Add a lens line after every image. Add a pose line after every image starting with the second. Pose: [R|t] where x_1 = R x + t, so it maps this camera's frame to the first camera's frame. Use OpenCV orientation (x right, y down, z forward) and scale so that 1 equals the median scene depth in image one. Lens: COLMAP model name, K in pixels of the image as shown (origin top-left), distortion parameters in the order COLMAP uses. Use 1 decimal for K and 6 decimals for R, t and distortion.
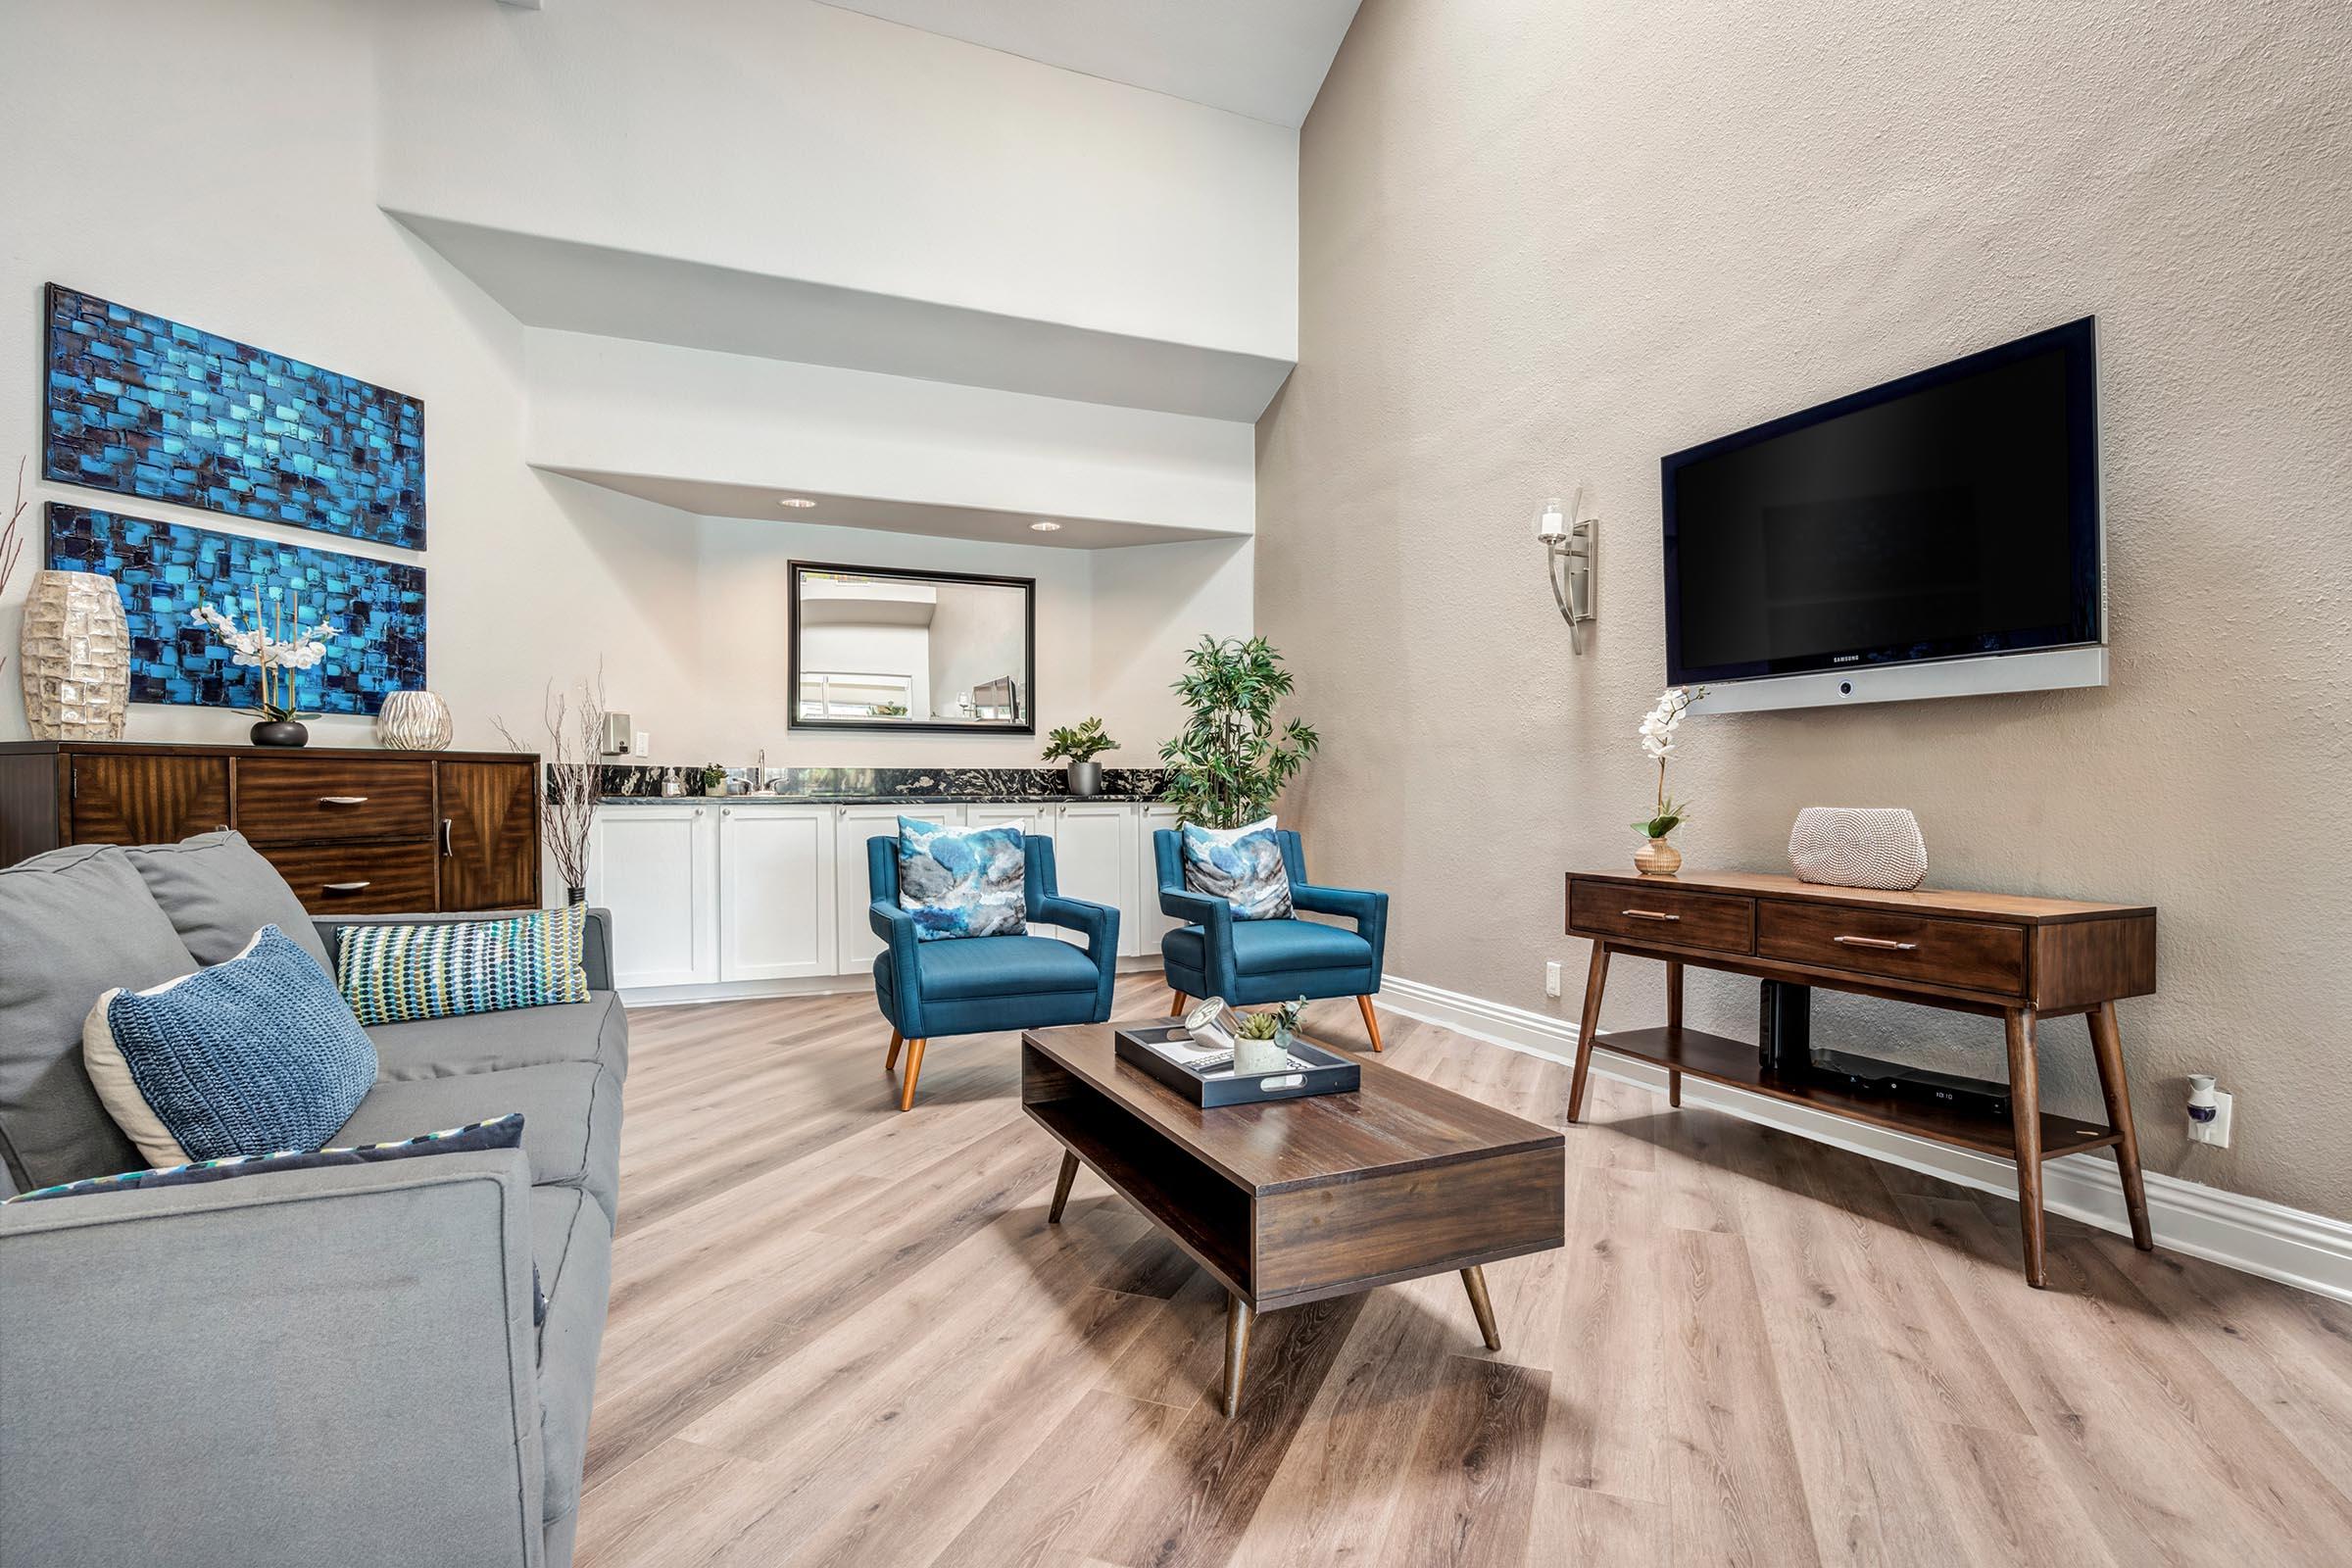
lens RADIAL K [[1156.1, 0, 1177.1], [0, 1156.1, 809.1], [0, 0, 1]] dist [-0.008708, -0.004934]
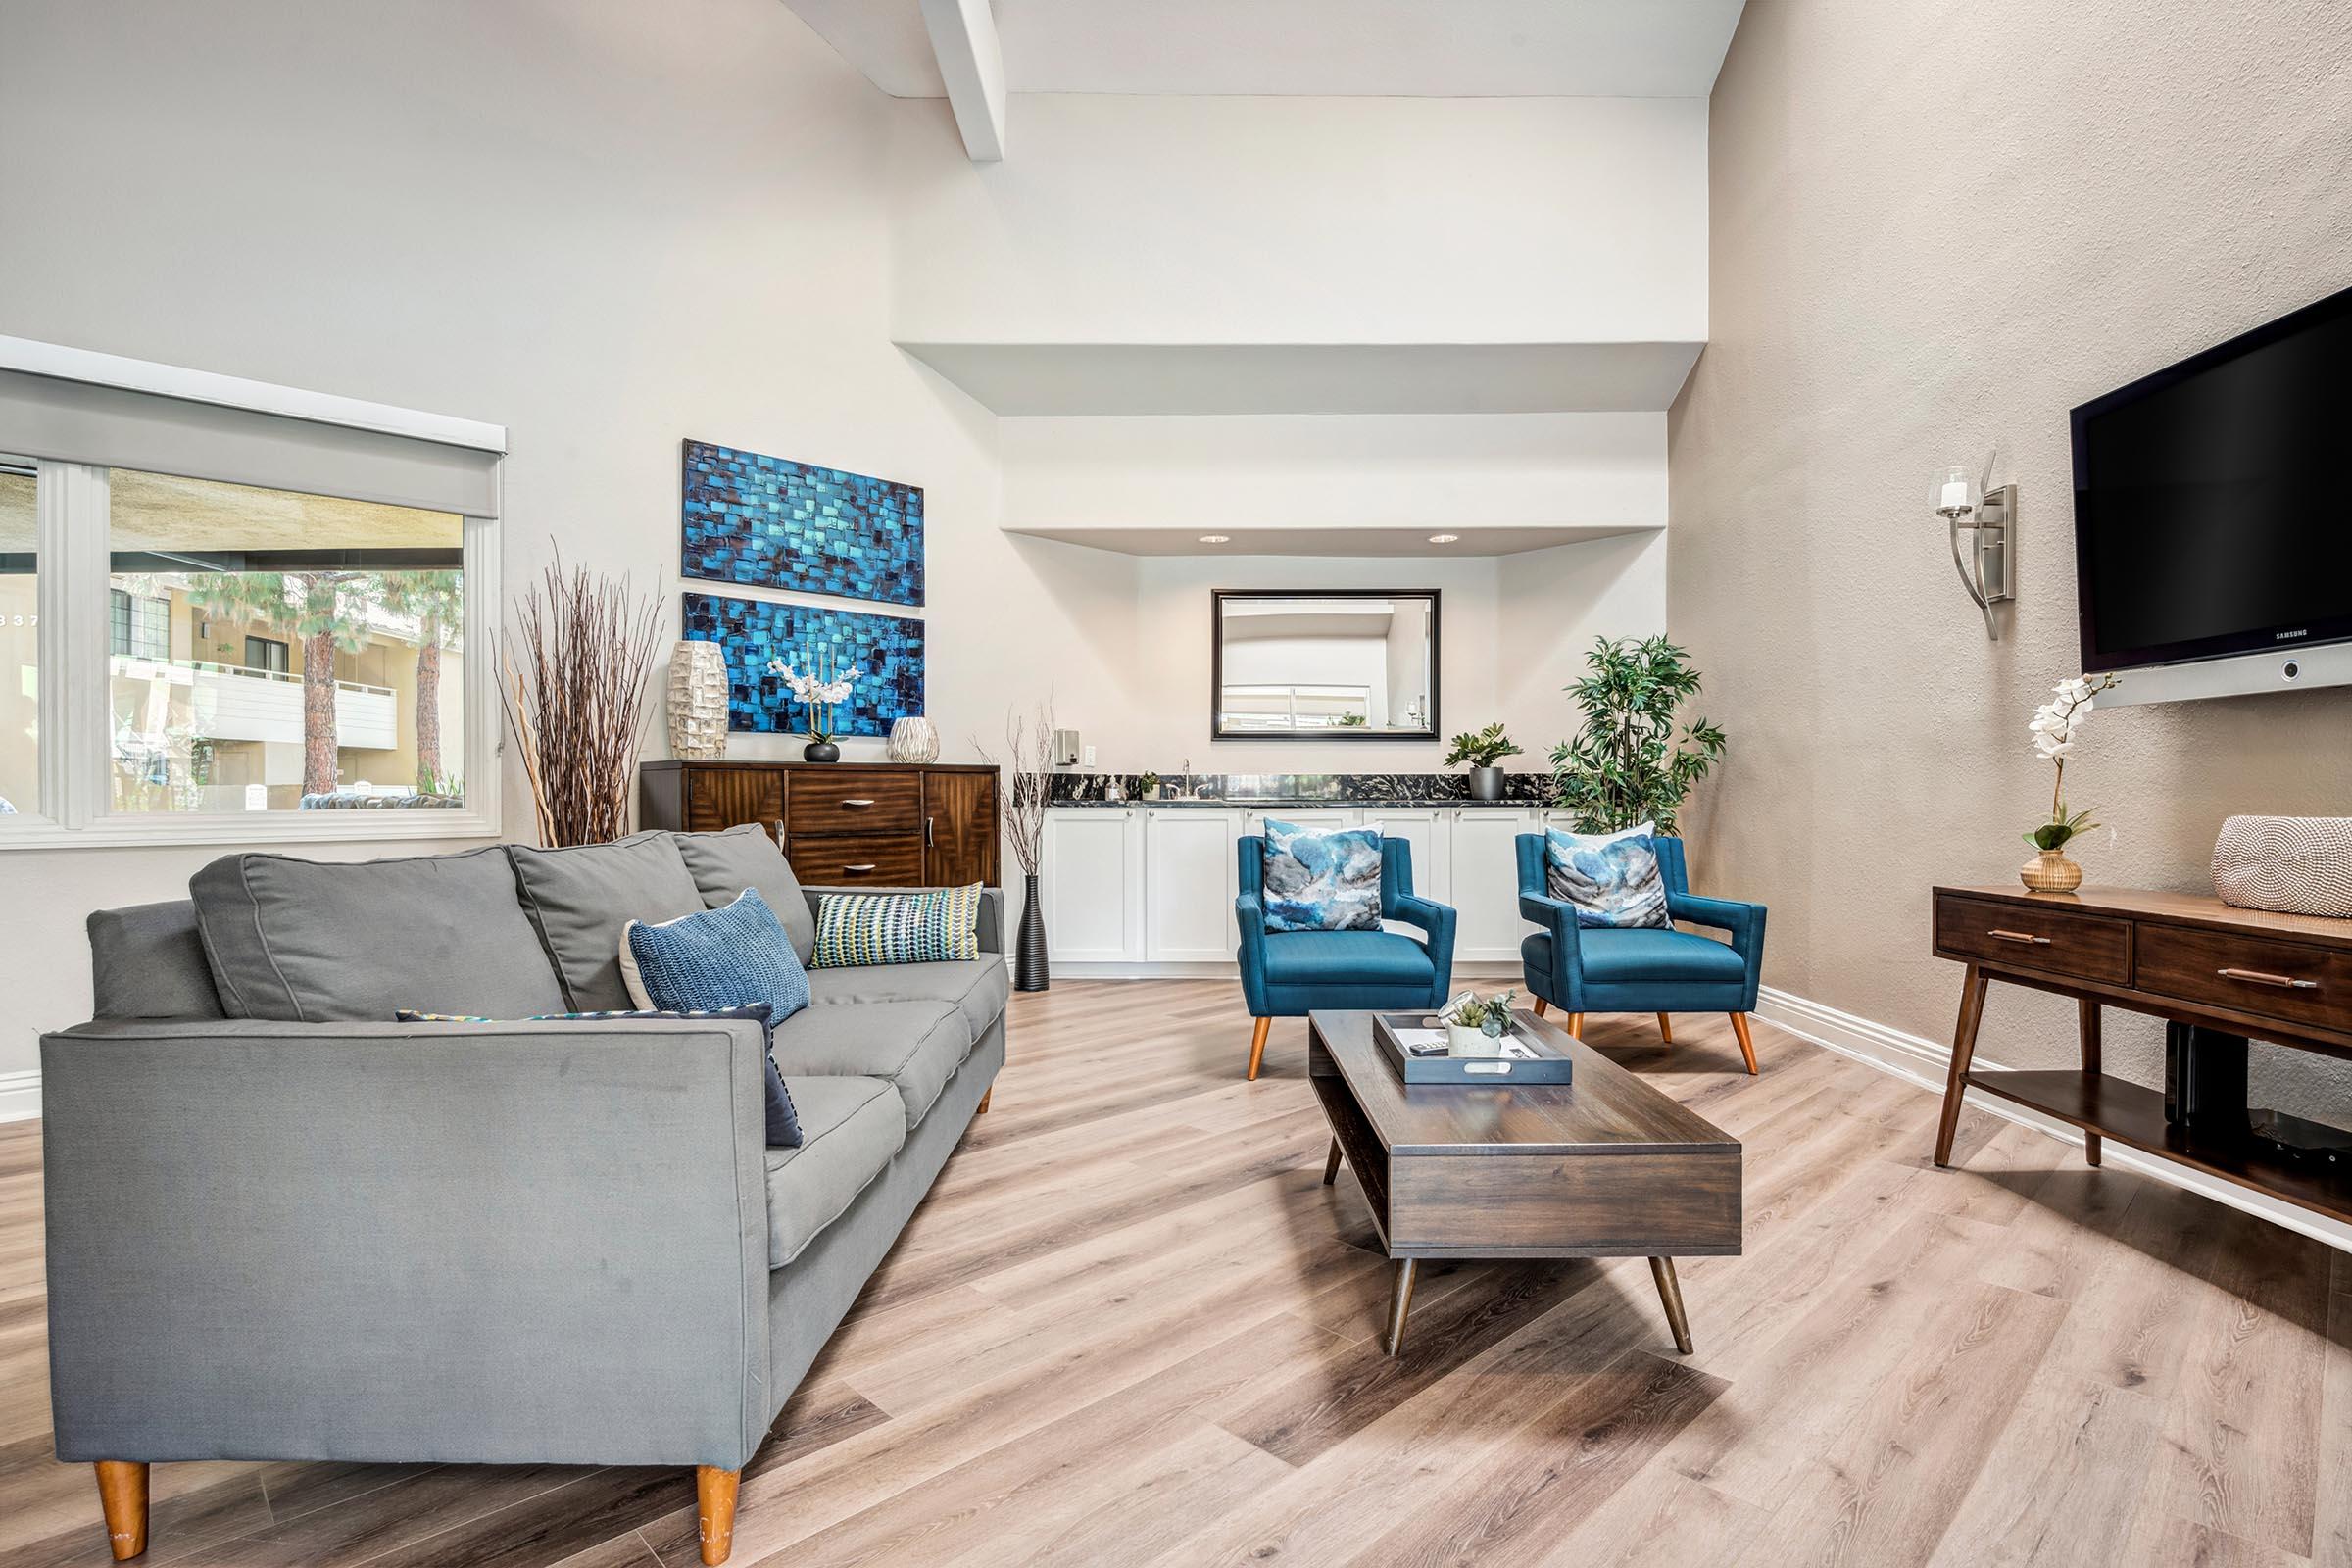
lens RADIAL K [[1156.1, 0, 1177.1], [0, 1156.1, 809.1], [0, 0, 1]] dist [-0.008708, -0.004934]
pose [[0.909890, 0.005301, -0.414816, 0.147059], [-0.007184, 0.999970, -0.002979, 0.001344], [0.414787, 0.005691, 0.909901, -0.048863]]
